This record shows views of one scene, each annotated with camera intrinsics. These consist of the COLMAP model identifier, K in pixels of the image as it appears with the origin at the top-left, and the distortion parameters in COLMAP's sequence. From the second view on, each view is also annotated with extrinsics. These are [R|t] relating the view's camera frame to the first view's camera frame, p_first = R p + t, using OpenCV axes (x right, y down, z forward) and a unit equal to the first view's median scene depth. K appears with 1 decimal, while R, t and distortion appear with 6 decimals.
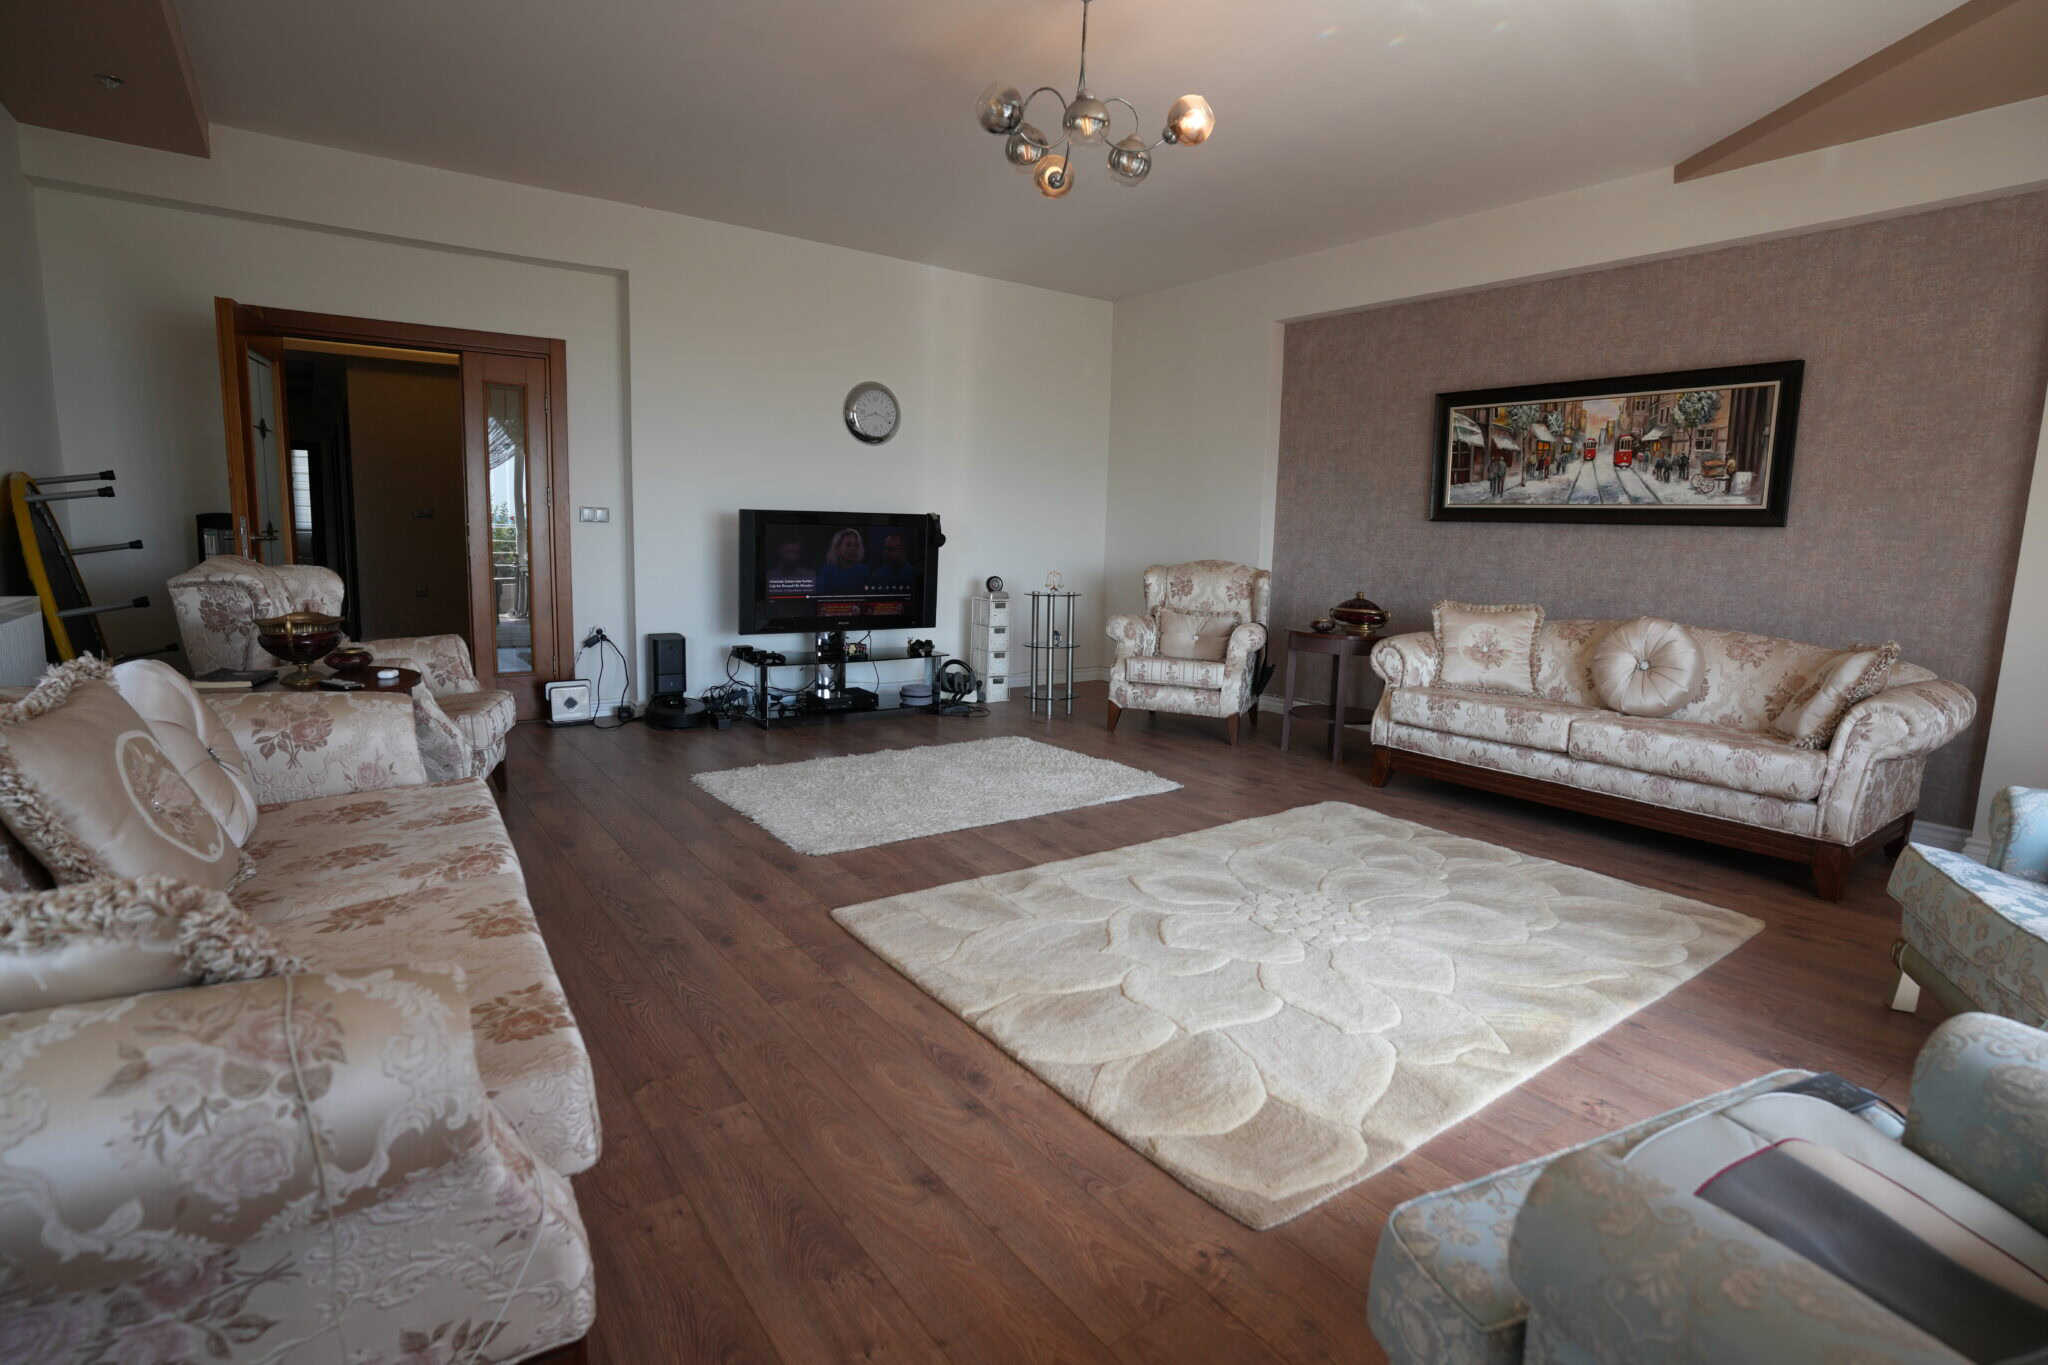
lens RADIAL K [[1002.6, 0, 1023.0], [0, 1002.6, 674.4], [0, 0, 1]] dist [-0.090128, 0.045246]
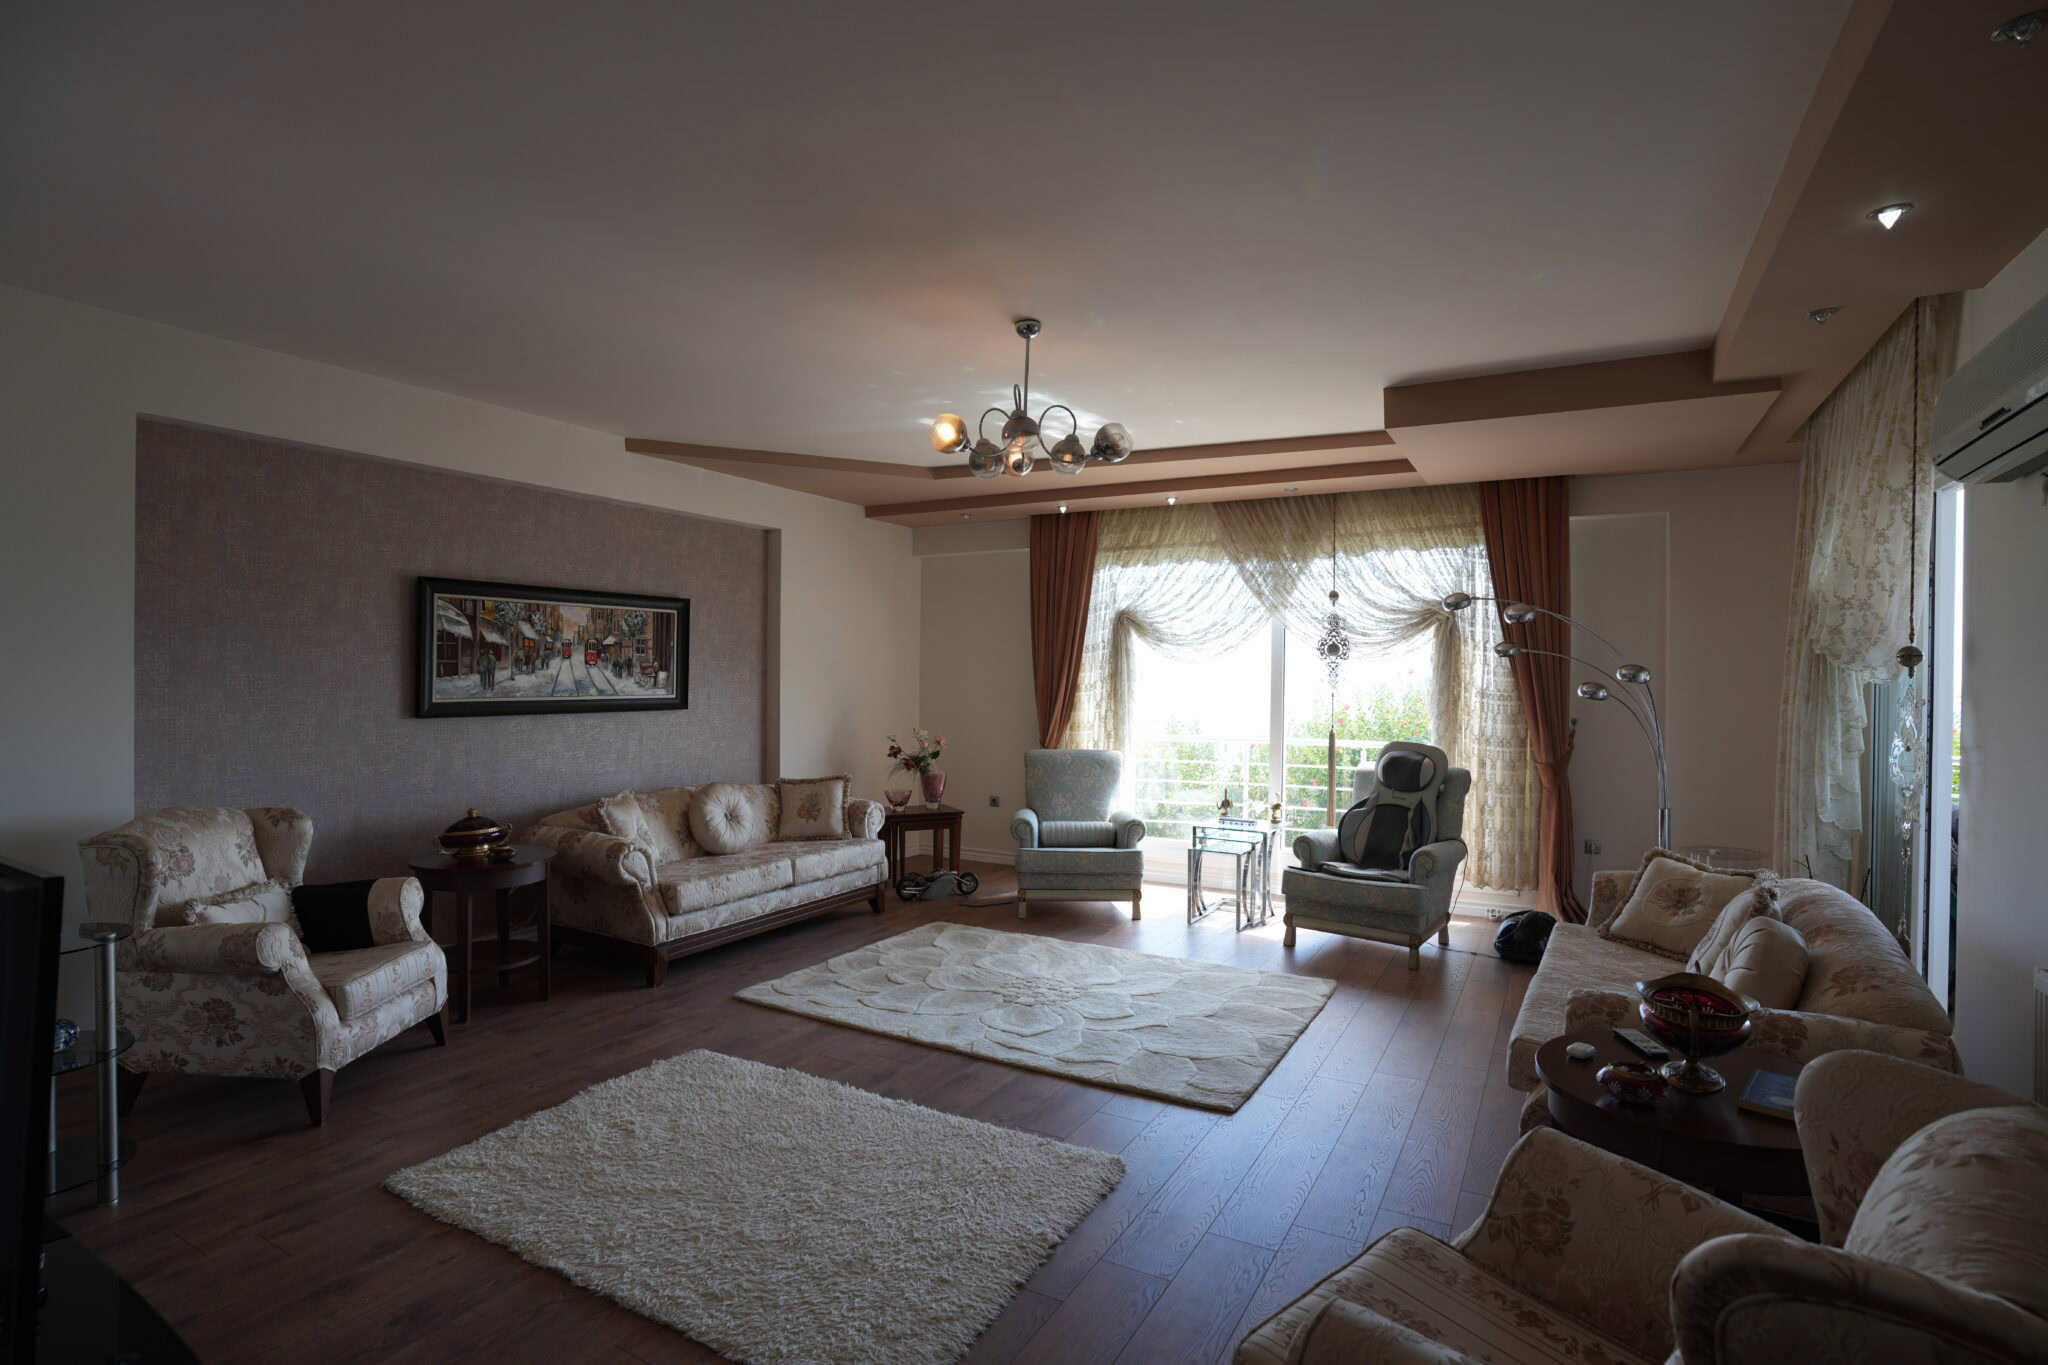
lens RADIAL K [[1002.6, 0, 1023.0], [0, 1002.6, 674.4], [0, 0, 1]] dist [-0.090128, 0.045246]
pose [[-0.425666, -0.030591, 0.904363, -0.708471], [0.108564, 0.990483, 0.084603, -0.248744], [-0.898344, 0.134193, -0.418294, 1.040547]]
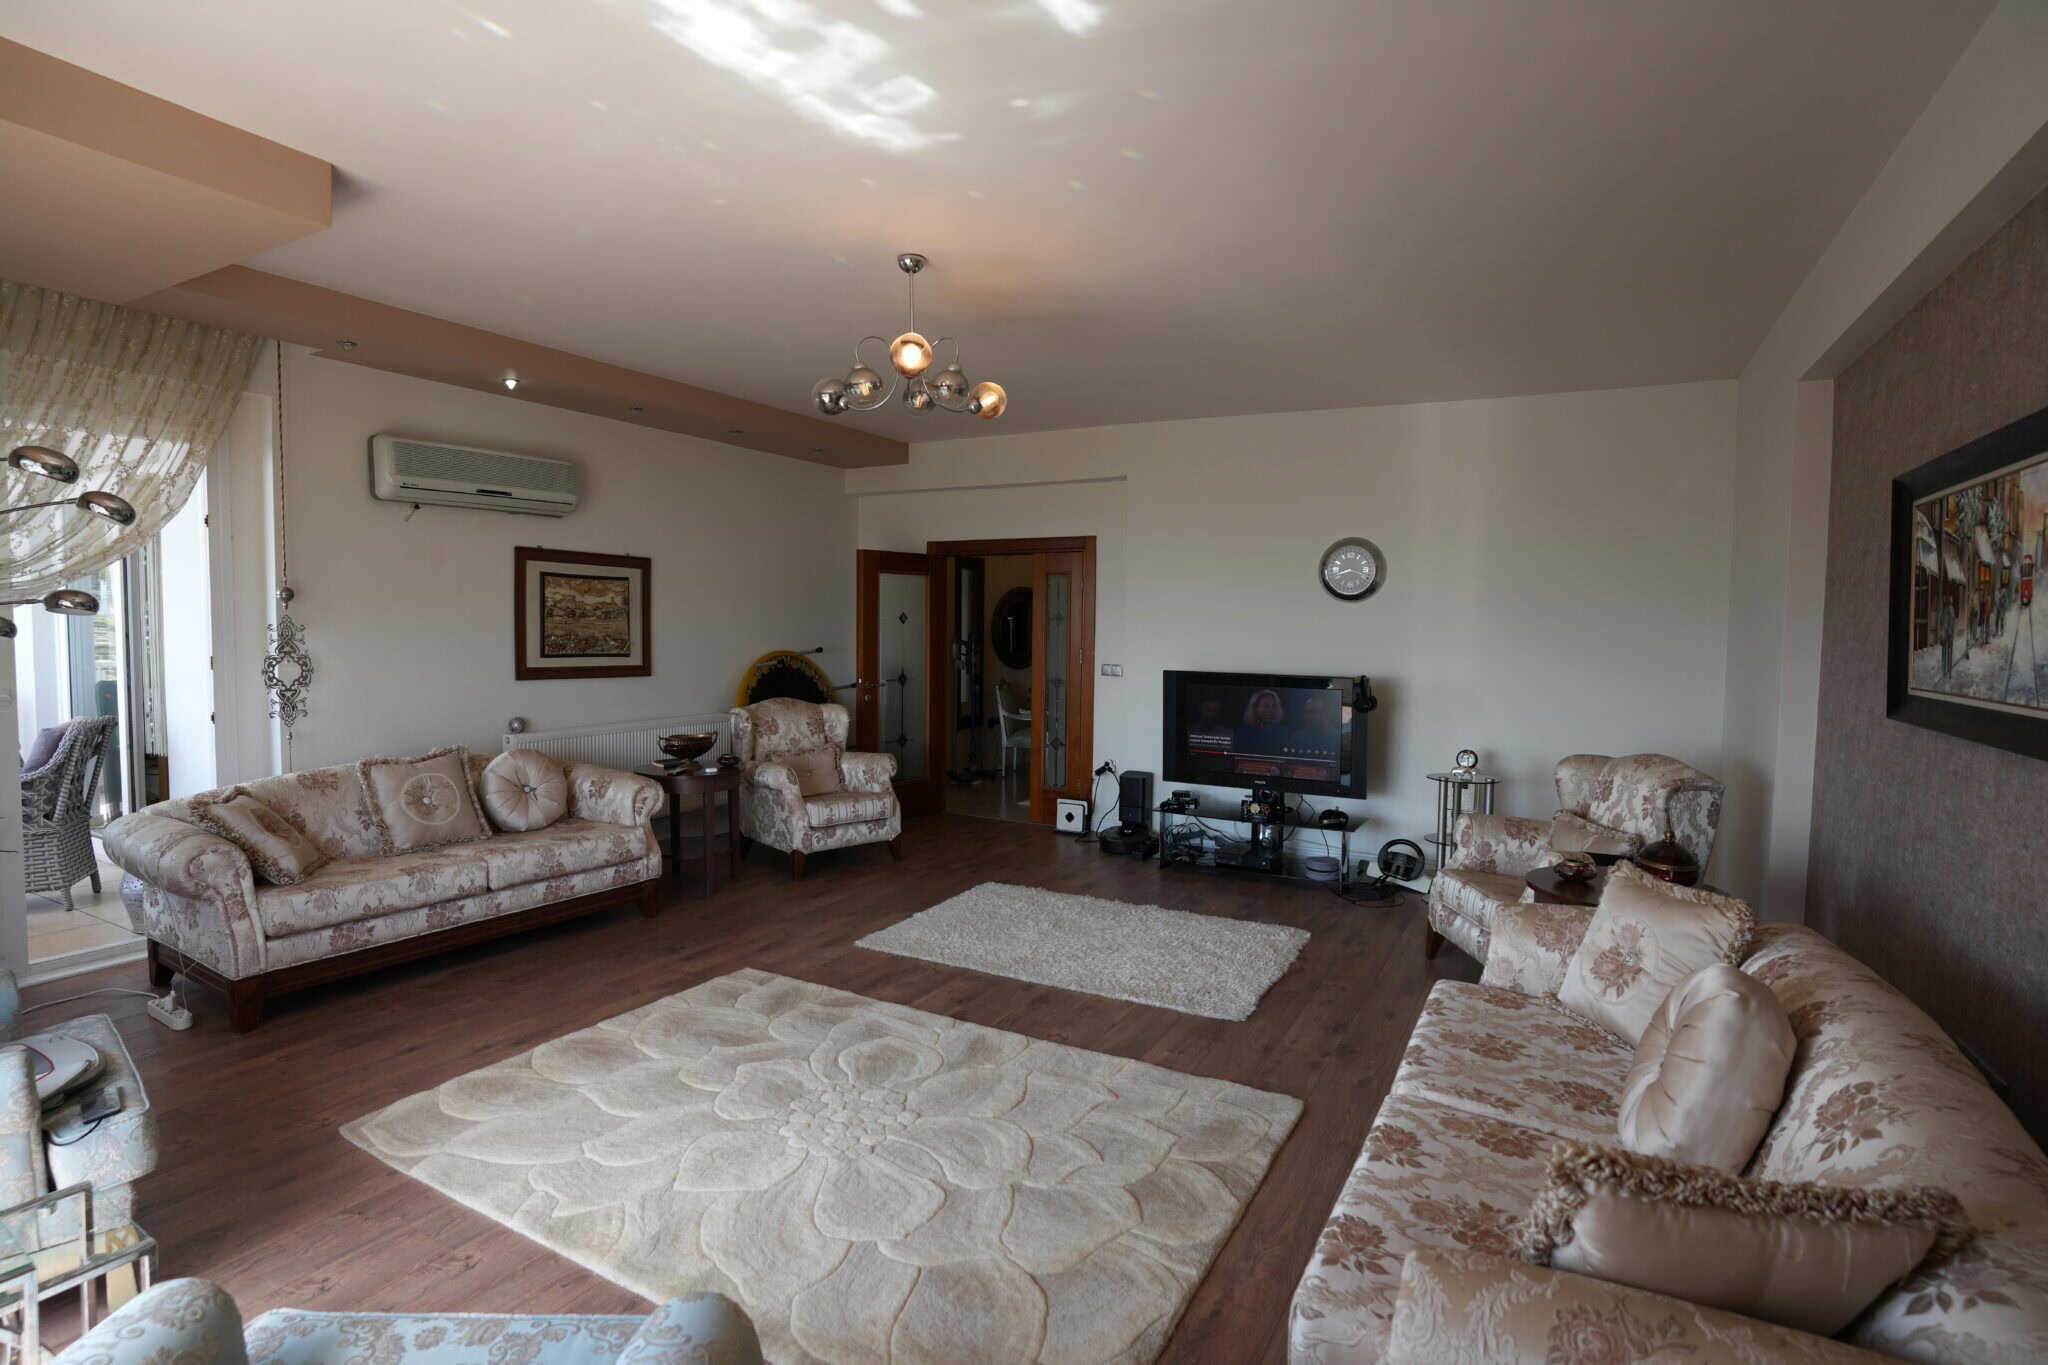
lens RADIAL K [[1002.6, 0, 1023.0], [0, 1002.6, 674.4], [0, 0, 1]] dist [-0.090128, 0.045246]
pose [[0.422255, 0.025739, -0.906111, 0.805772], [-0.131433, 0.990772, -0.033104, -0.120902], [0.896898, 0.133071, 0.421742, 0.441890]]
